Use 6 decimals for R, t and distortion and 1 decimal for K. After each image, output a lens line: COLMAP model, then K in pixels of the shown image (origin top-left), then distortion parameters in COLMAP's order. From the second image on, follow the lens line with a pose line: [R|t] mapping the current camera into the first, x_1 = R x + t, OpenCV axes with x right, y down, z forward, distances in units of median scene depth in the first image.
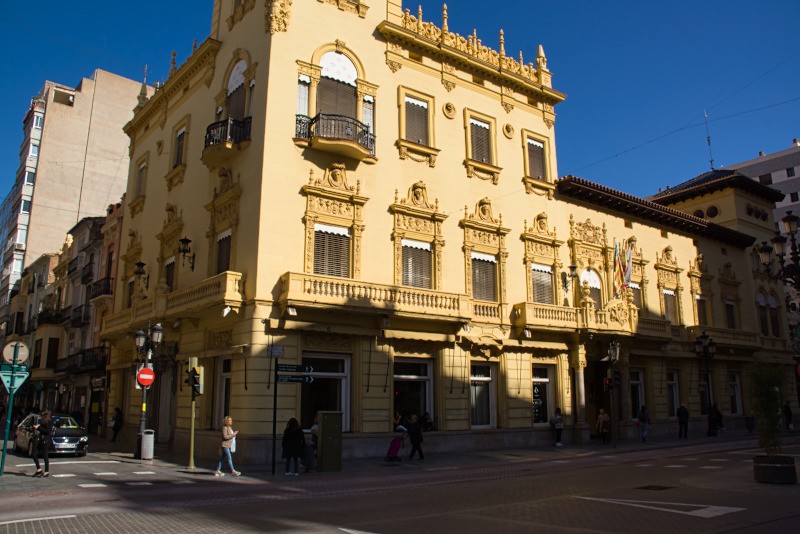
lens RADIAL K [[629.6, 0, 401.0], [0, 629.6, 268.7], [0, 0, 1]] dist [-0.186756, 0.143816]
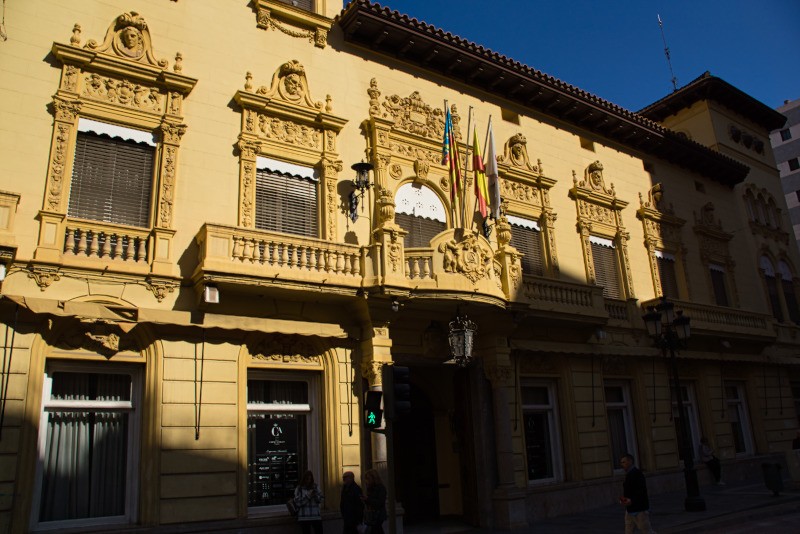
lens RADIAL K [[629.6, 0, 398.7], [0, 629.6, 269.4], [0, 0, 1]] dist [-0.186756, 0.143816]
pose [[0.998422, -0.056090, 0.002800, 0.287966], [0.056145, 0.995776, -0.072642, 0.108589], [0.001286, 0.072685, 0.997354, 0.504848]]
